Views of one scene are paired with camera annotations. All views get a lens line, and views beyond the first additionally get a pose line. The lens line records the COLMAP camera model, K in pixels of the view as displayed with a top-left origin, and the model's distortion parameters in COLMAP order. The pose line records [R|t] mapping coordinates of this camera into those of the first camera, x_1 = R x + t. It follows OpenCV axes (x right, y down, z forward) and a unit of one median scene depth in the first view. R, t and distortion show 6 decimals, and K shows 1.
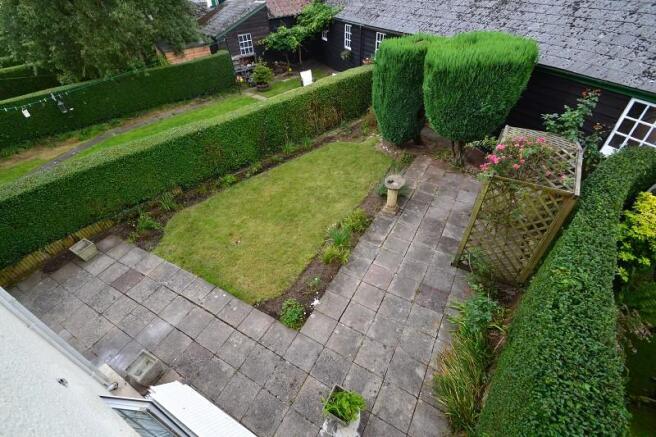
lens RADIAL K [[289.9, 0, 322.0], [0, 289.9, 220.2], [0, 0, 1]] dist [0.001523, -0.020070]
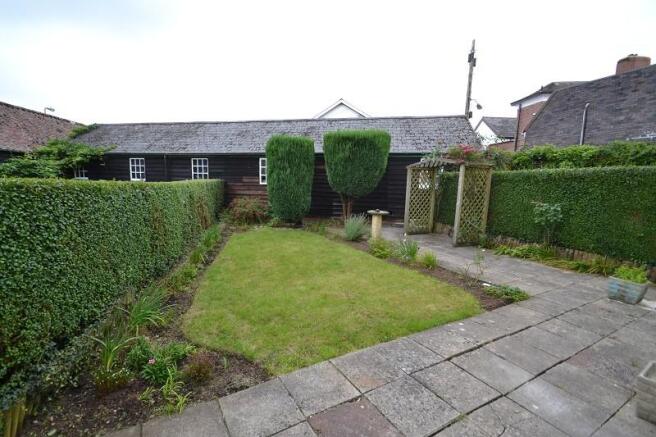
lens RADIAL K [[289.9, 0, 322.0], [0, 289.9, 220.2], [0, 0, 1]] dist [0.001523, -0.020070]
pose [[0.535472, -0.075899, 0.841135, -0.888118], [0.533786, 0.802220, -0.267424, 0.089765], [-0.654479, 0.592184, 0.470080, 0.721522]]
